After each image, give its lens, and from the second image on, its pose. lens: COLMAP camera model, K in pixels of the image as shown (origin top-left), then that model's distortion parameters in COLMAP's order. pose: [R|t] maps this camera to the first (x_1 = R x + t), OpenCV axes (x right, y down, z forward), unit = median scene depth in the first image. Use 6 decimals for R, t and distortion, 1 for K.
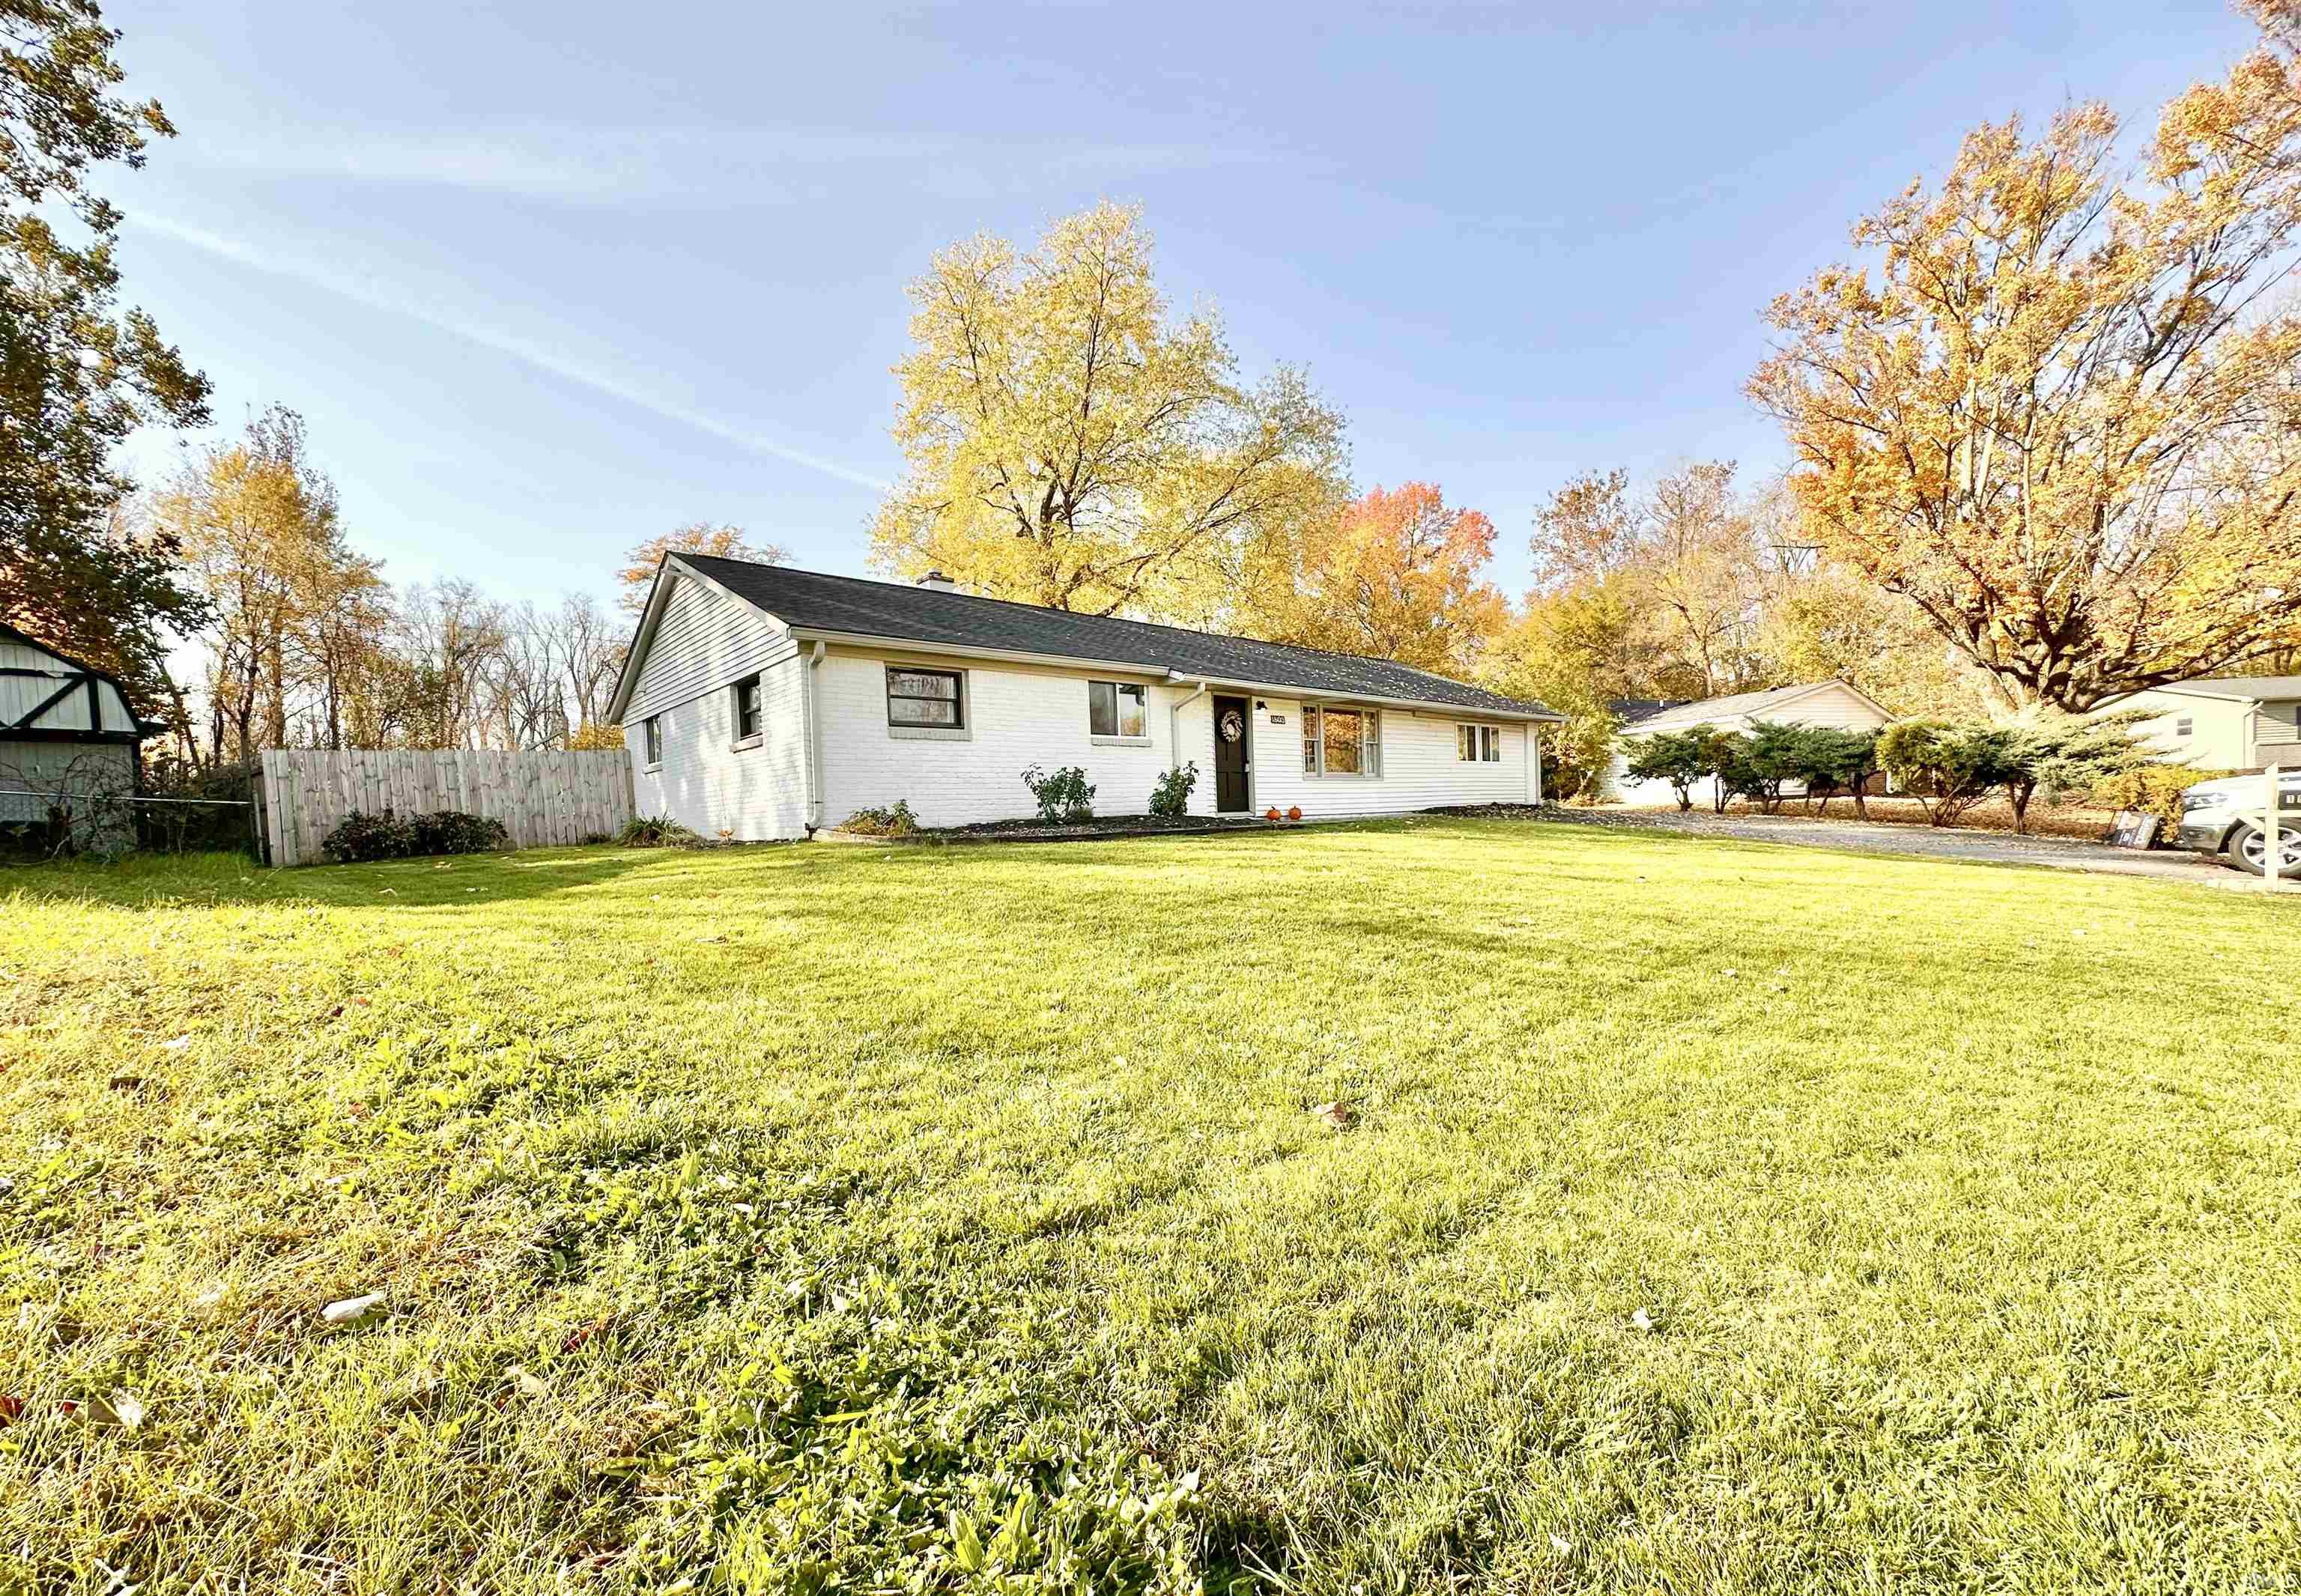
lens RADIAL K [[951.7, 0, 1146.9], [0, 951.7, 854.5], [0, 0, 1]] dist [-0.001264, -0.000120]
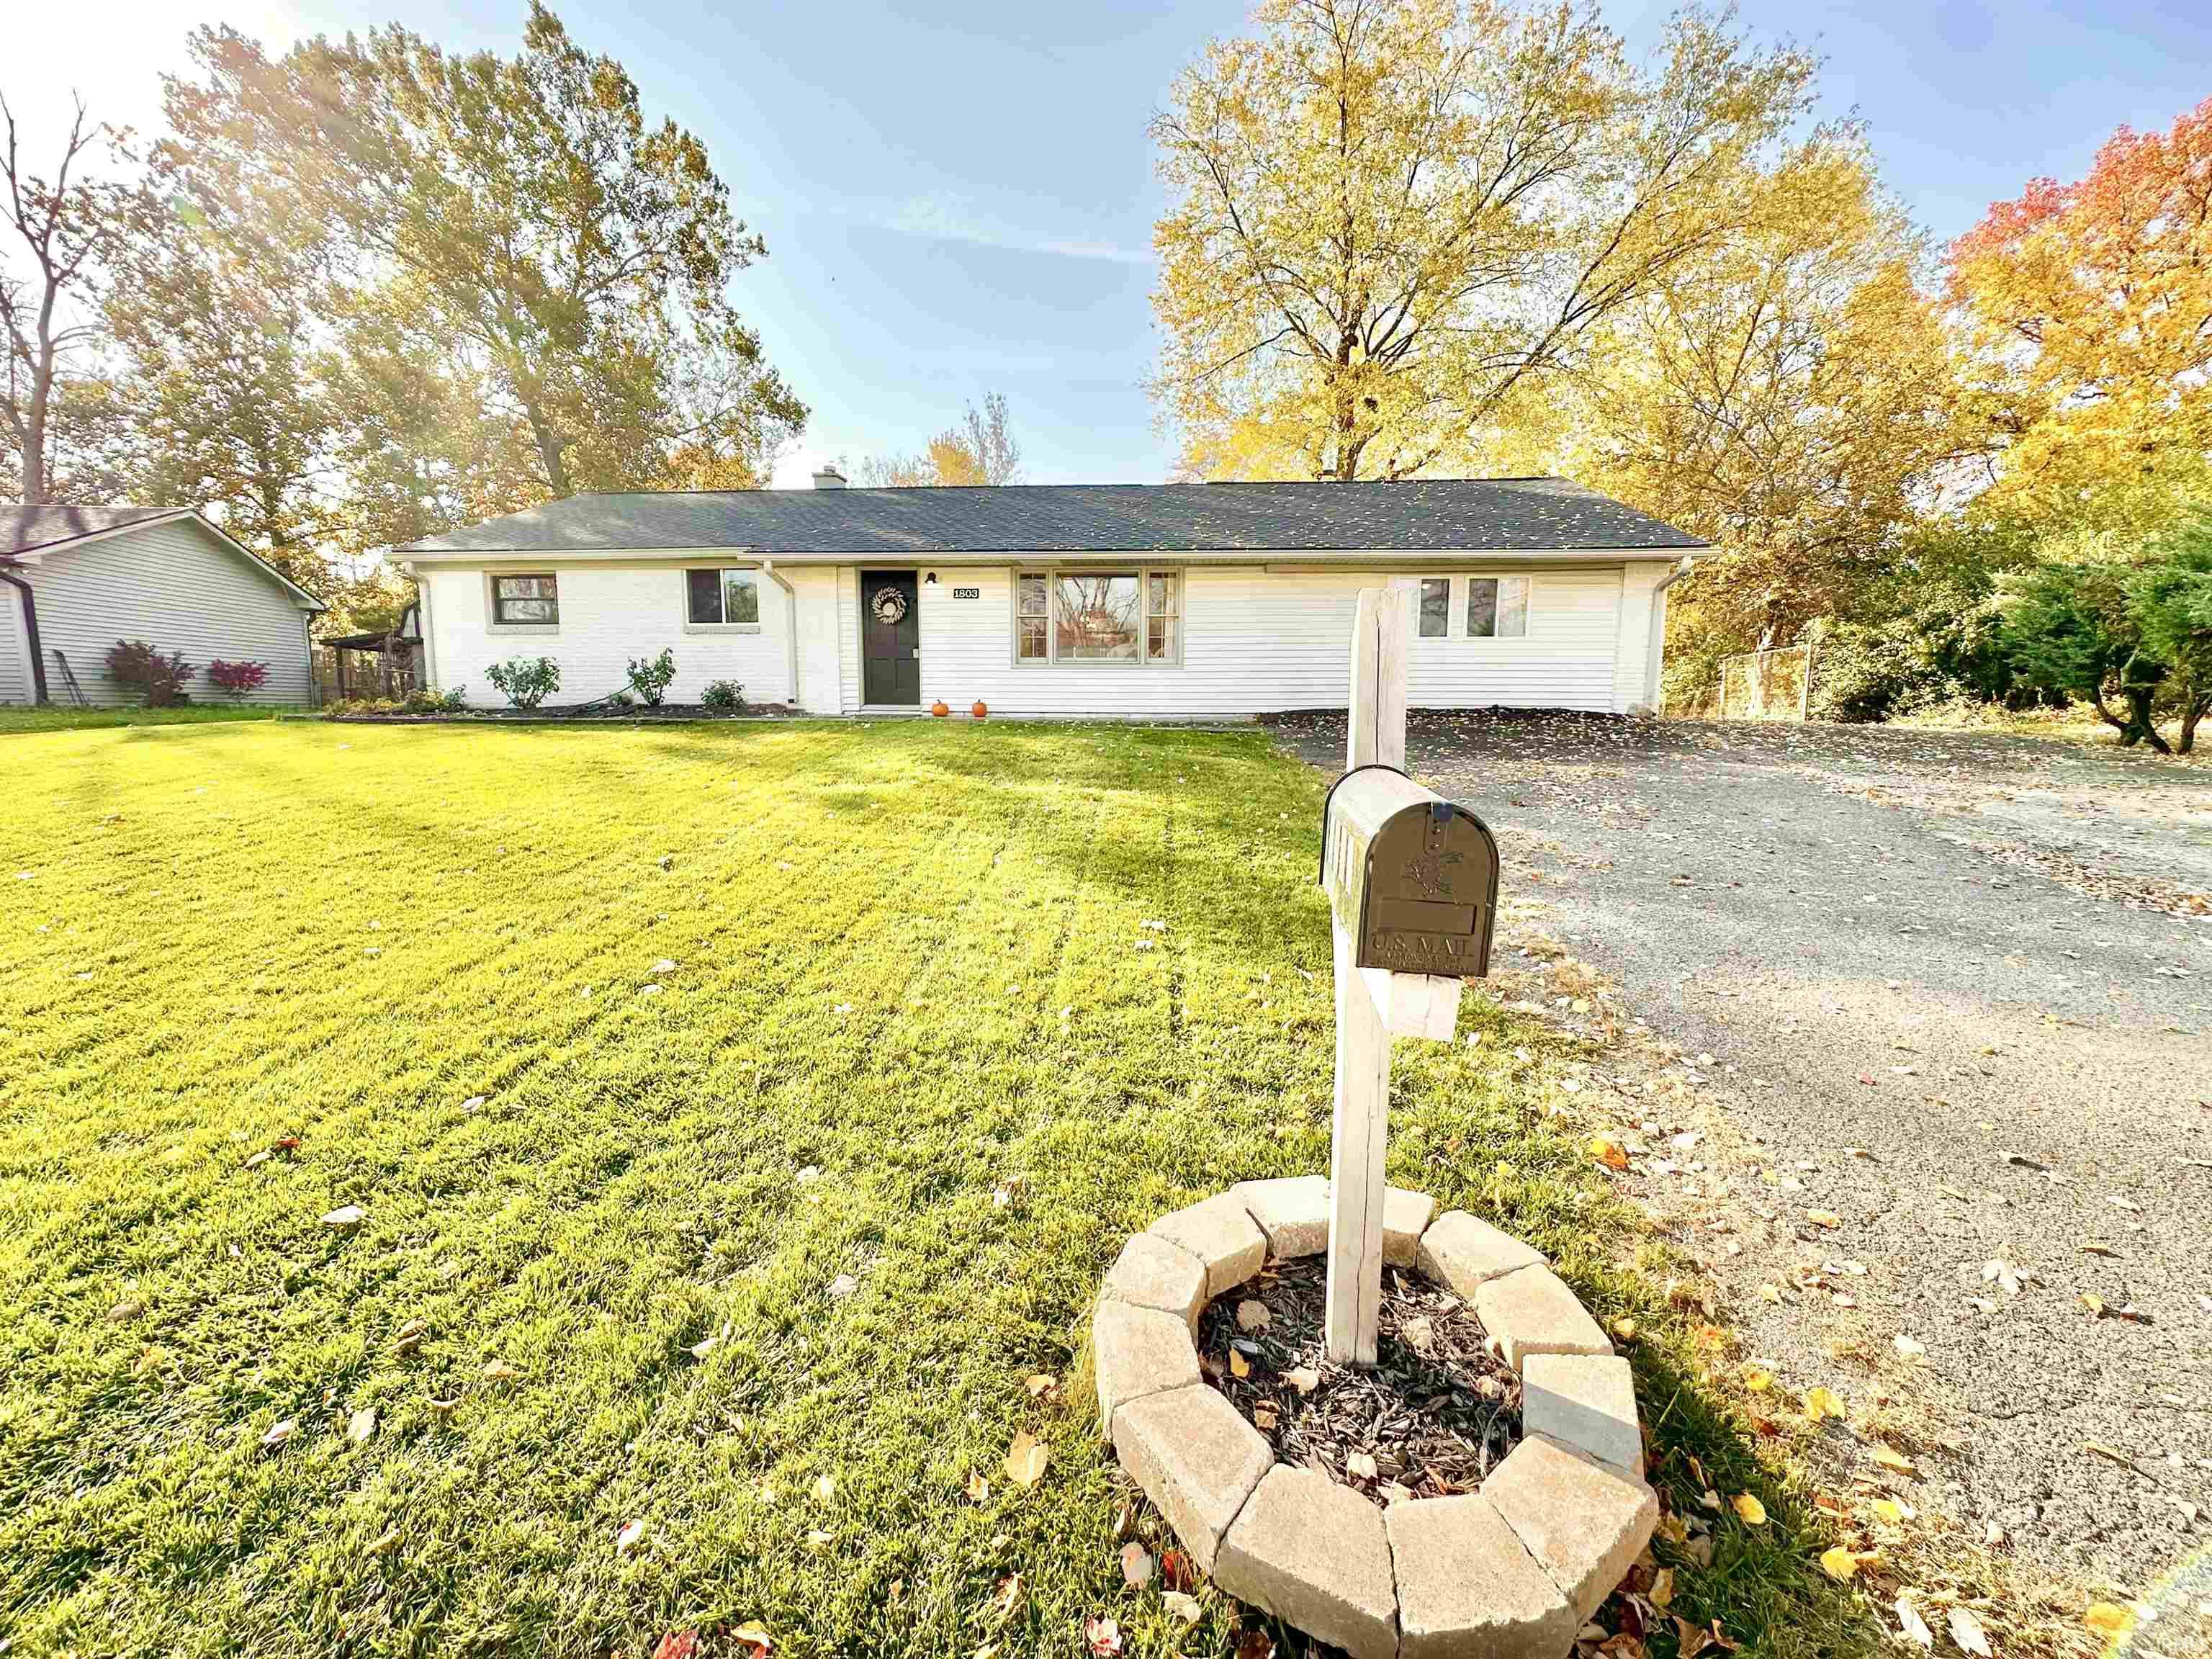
lens RADIAL K [[887.2, 0, 1106.0], [0, 887.2, 829.5], [0, 0, 1]] dist [-0.002238, -0.000106]
pose [[0.675785, 0.136124, -0.724420, 0.804582], [-0.057078, 0.989513, 0.132691, -0.050518], [0.734886, -0.048322, 0.676467, 0.574473]]
